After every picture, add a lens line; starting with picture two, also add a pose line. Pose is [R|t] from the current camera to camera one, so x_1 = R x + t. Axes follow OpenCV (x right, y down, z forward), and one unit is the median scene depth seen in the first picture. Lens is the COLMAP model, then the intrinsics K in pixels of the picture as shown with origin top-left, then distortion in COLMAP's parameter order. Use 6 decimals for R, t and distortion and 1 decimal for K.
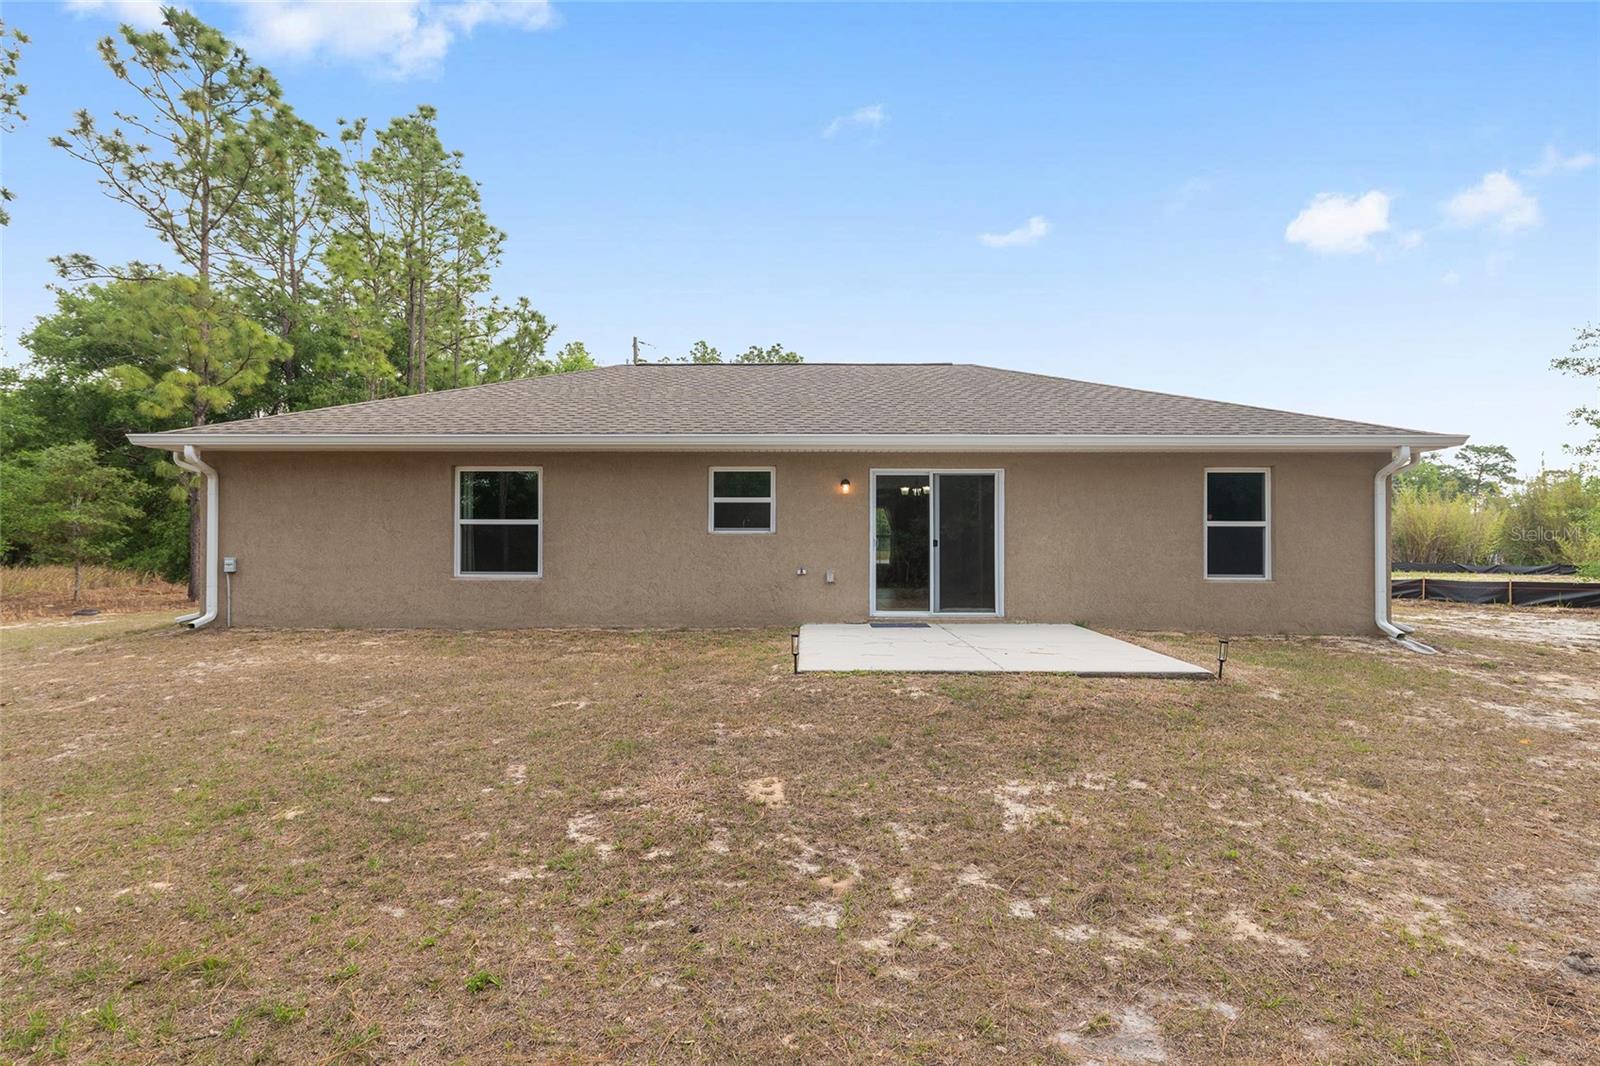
lens RADIAL K [[759.5, 0, 794.0], [0, 759.5, 539.4], [0, 0, 1]] dist [-0.001893, -0.000154]
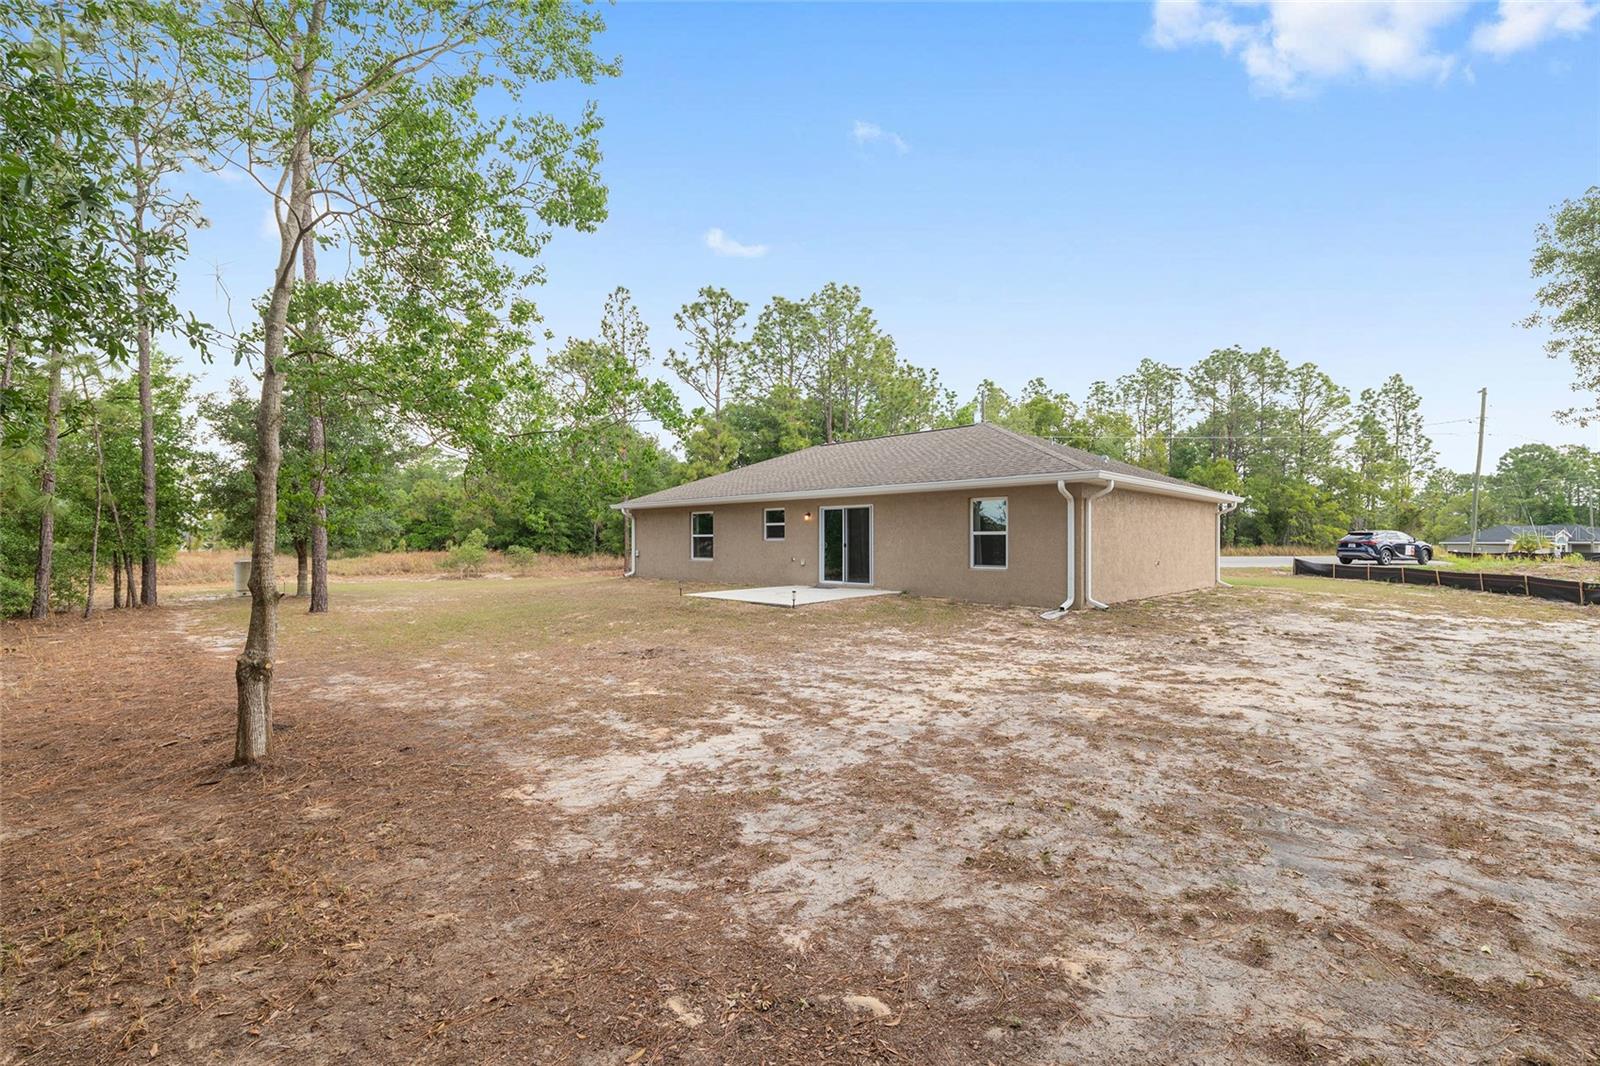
lens RADIAL K [[682.8, 0, 794.4], [0, 682.8, 535.6], [0, 0, 1]] dist [-0.006062, -0.000155]
pose [[0.706747, -0.008175, -0.707419, 1.282361], [0.004035, 0.999964, -0.007524, -0.007133], [0.707455, 0.002463, 0.706754, -0.269030]]
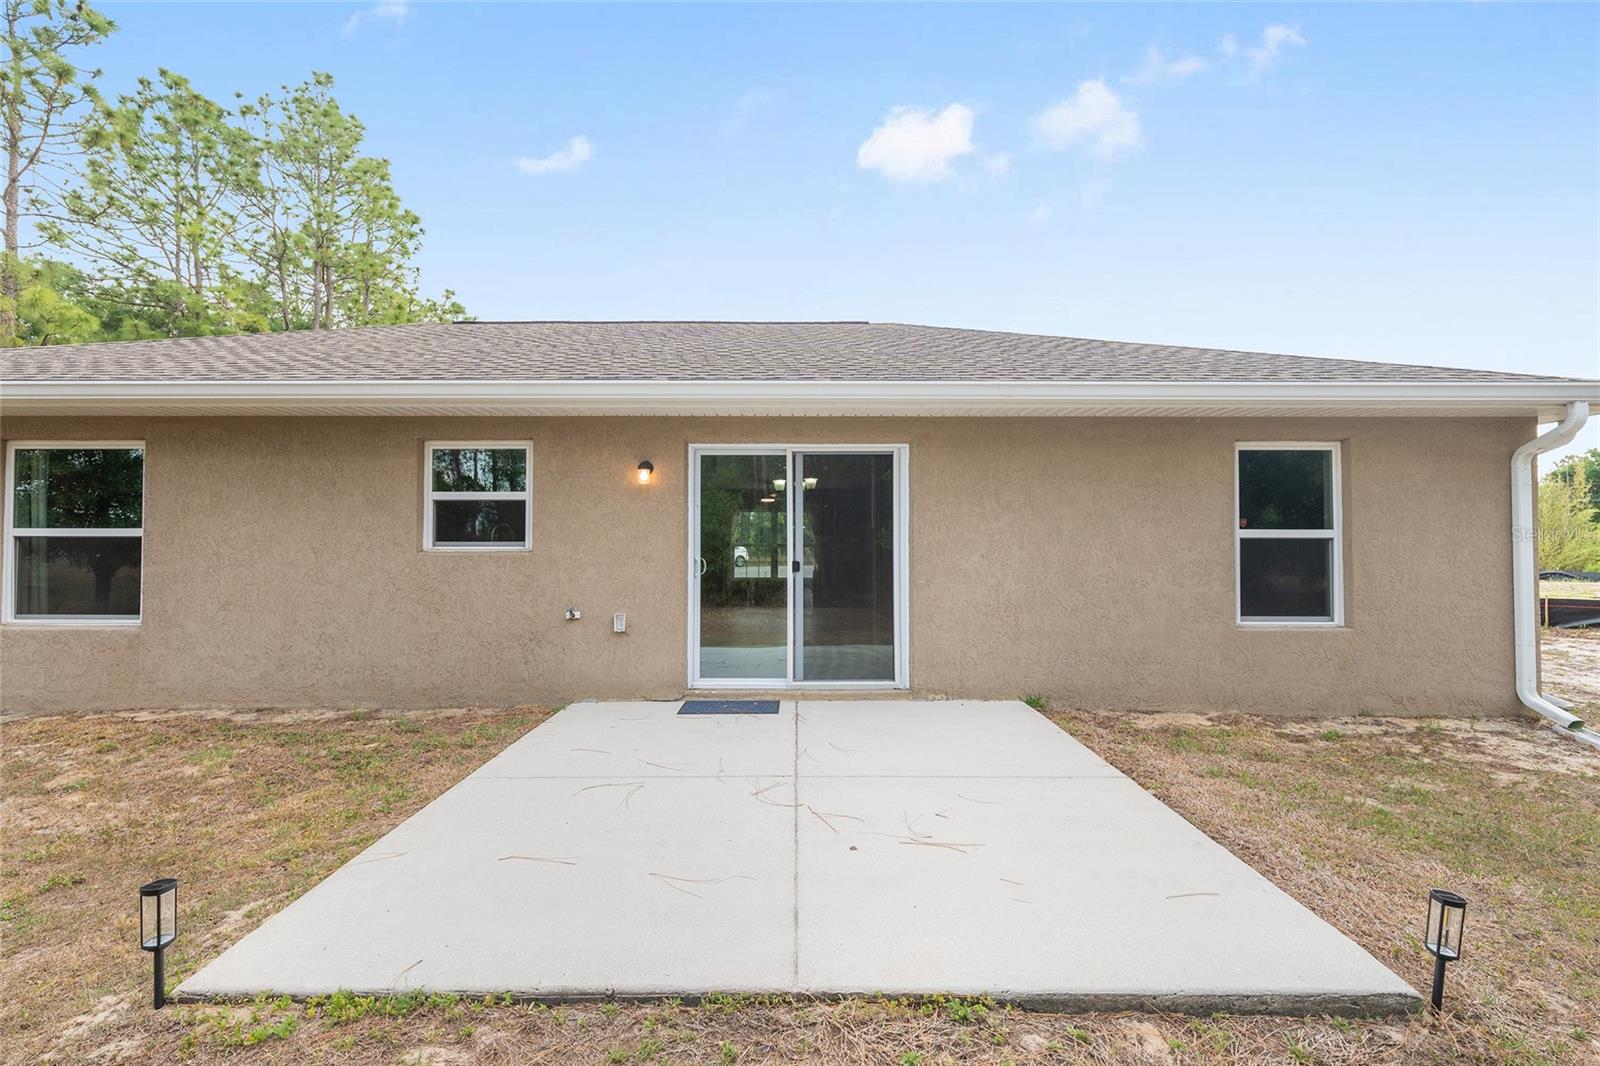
lens RADIAL K [[682.8, 0, 794.4], [0, 682.8, 535.6], [0, 0, 1]] dist [-0.006062, -0.000155]
pose [[0.999900, -0.001990, 0.014036, 0.177327], [0.002112, 0.999960, -0.008683, -0.014962], [-0.014018, 0.008711, 0.999864, 0.454978]]
